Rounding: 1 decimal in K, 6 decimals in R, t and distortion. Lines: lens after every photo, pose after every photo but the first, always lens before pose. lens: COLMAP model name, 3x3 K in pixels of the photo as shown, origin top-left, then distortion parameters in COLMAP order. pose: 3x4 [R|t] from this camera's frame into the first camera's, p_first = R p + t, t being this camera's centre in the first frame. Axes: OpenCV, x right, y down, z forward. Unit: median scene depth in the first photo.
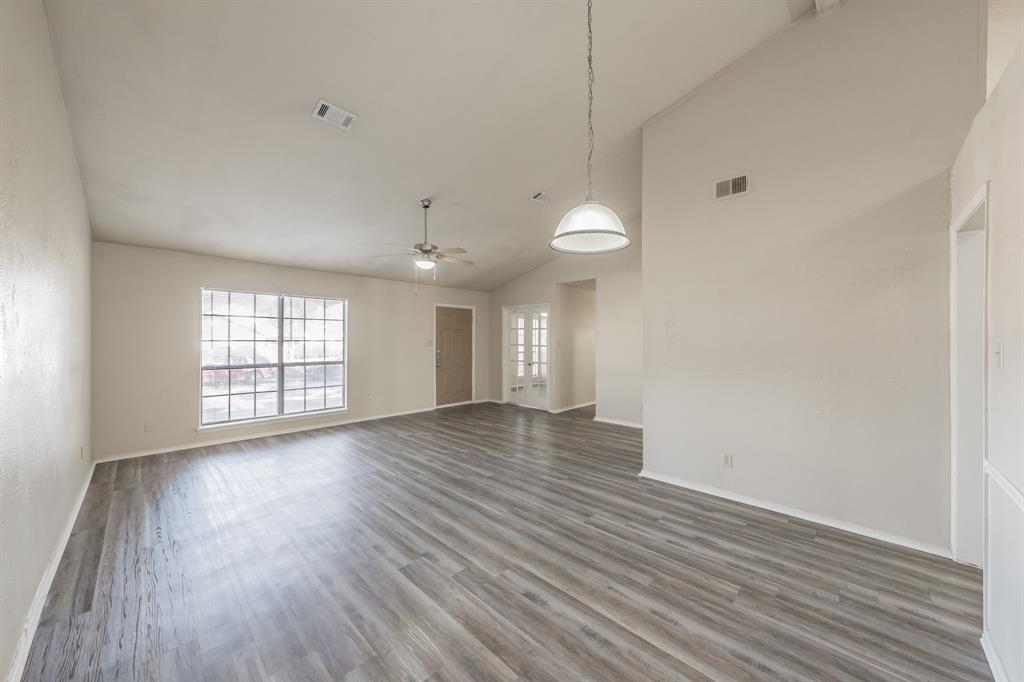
lens RADIAL K [[361.4, 0, 511.3], [0, 361.4, 339.3], [0, 0, 1]] dist [0.000025, -0.000027]
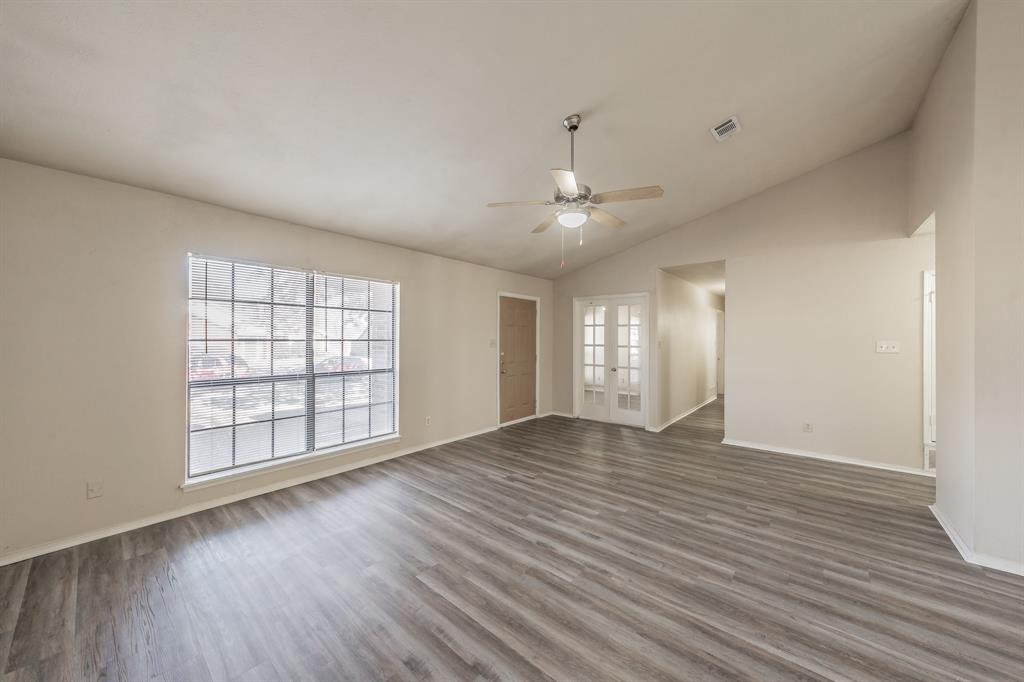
lens RADIAL K [[359.0, 0, 519.3], [0, 359.0, 339.1], [0, 0, 1]] dist [0.000932, 0.000102]
pose [[0.997128, 0.001317, 0.075727, -0.378096], [-0.001452, 0.999997, 0.001727, 0.000877], [-0.075724, -0.001832, 0.997127, 0.384132]]
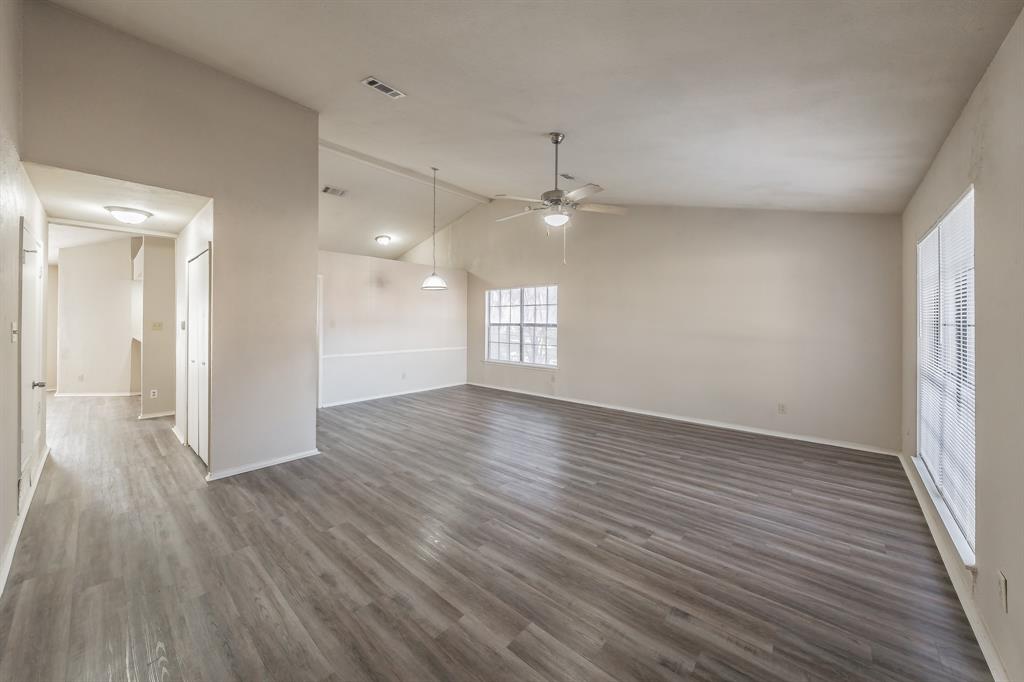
lens RADIAL K [[382.1, 0, 510.6], [0, 382.1, 318.8], [0, 0, 1]] dist [-0.000820, -0.000104]
pose [[-0.998594, -0.004246, -0.052834, -0.103658], [-0.003942, 0.999975, -0.005858, 0.002375], [0.052858, -0.005642, -0.998586, 1.776936]]
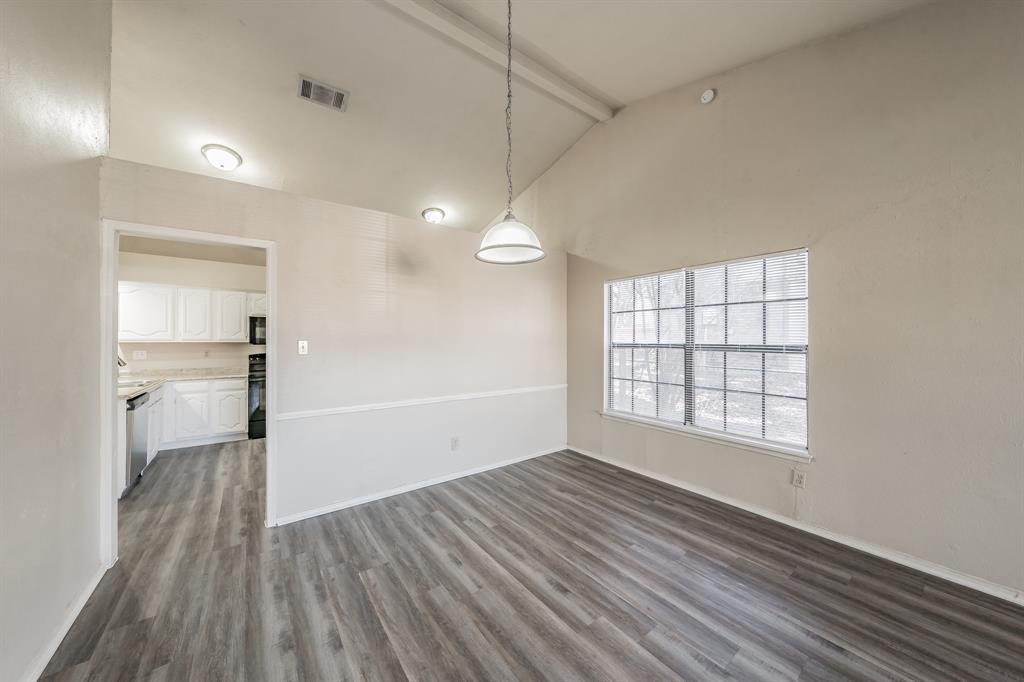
lens RADIAL K [[352.8, 0, 505.1], [0, 352.8, 337.9], [0, 0, 1]] dist [-0.000267, -0.000098]
pose [[-0.986815, 0.001312, 0.161844, 0.021999], [0.000578, 0.999989, -0.004585, 0.003846], [-0.161848, -0.004431, -0.986806, 0.895266]]
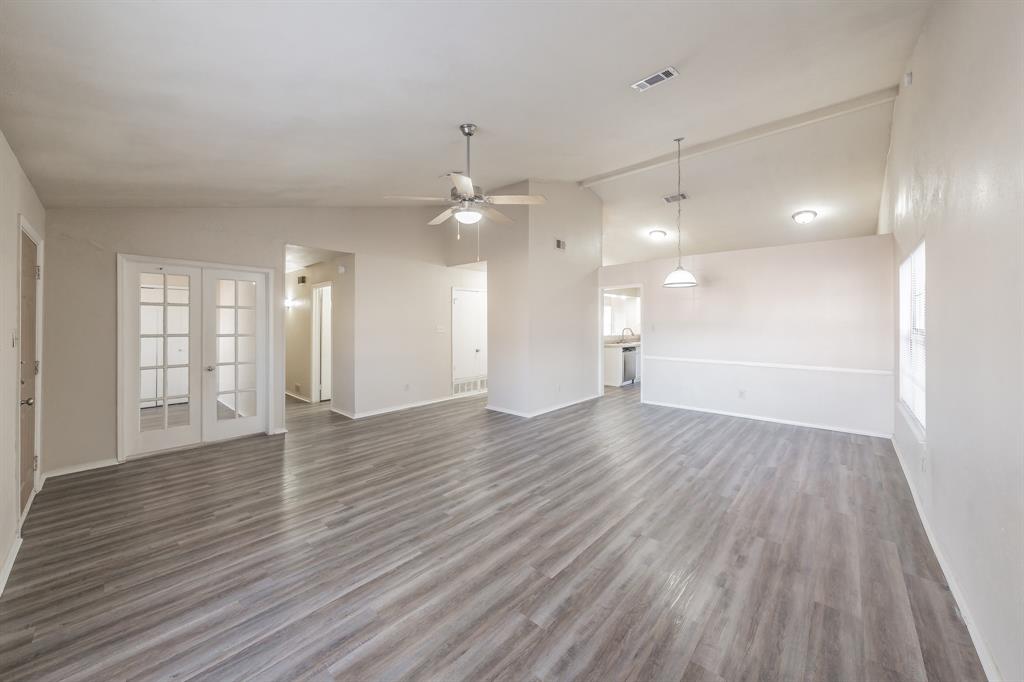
lens RADIAL K [[367.9, 0, 517.1], [0, 367.9, 320.8], [0, 0, 1]] dist [0.000456, -0.000006]
pose [[-0.041860, 0.006102, 0.999105, -0.946434], [0.001392, 0.999981, -0.006049, -0.003020], [-0.999122, 0.001138, -0.041868, 0.938285]]
